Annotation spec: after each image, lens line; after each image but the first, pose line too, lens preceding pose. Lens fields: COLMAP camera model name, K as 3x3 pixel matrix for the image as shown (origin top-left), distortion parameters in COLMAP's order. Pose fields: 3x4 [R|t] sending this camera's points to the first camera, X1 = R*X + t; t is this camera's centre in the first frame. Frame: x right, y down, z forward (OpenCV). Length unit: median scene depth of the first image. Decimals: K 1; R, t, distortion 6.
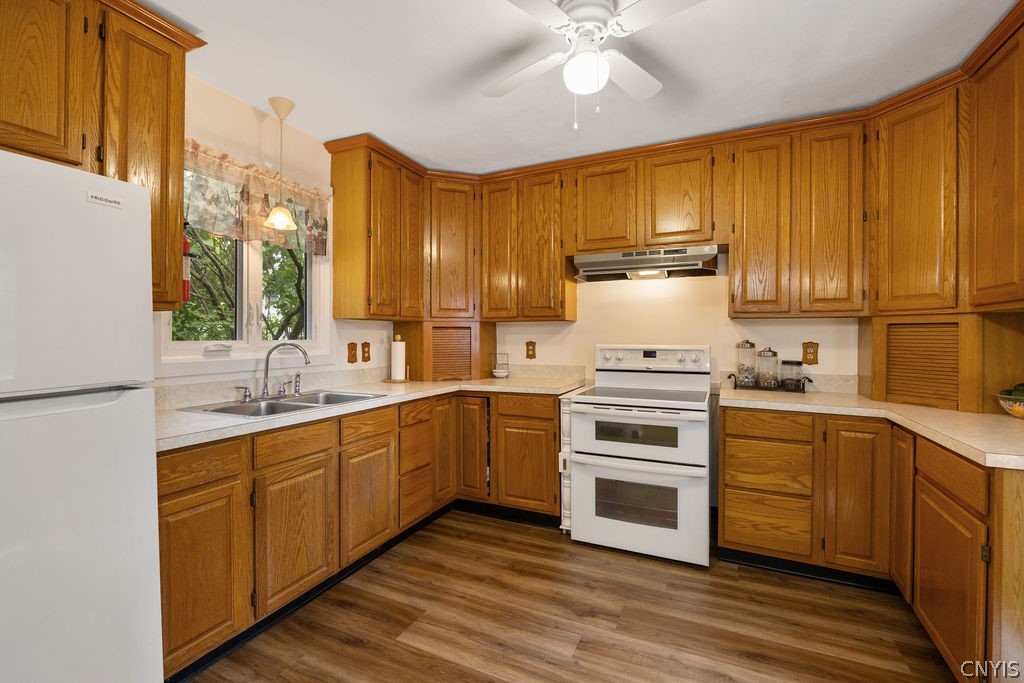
lens RADIAL K [[446.8, 0, 511.2], [0, 446.8, 338.4], [0, 0, 1]] dist [0.000107, 0.000001]
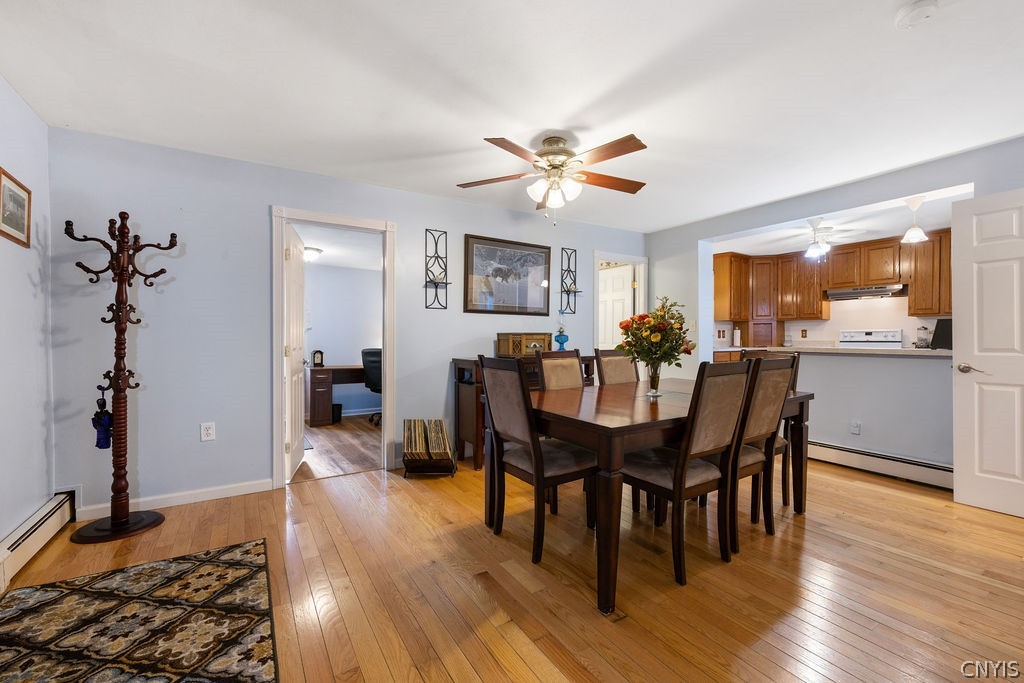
lens RADIAL K [[420.6, 0, 522.6], [0, 420.6, 345.3], [0, 0, 1]] dist [-0.002993, -0.000034]
pose [[0.845724, 0.008075, -0.533559, -0.025259], [-0.001293, 0.999914, 0.013084, 0.064635], [0.533619, -0.010376, 0.845662, -1.577651]]
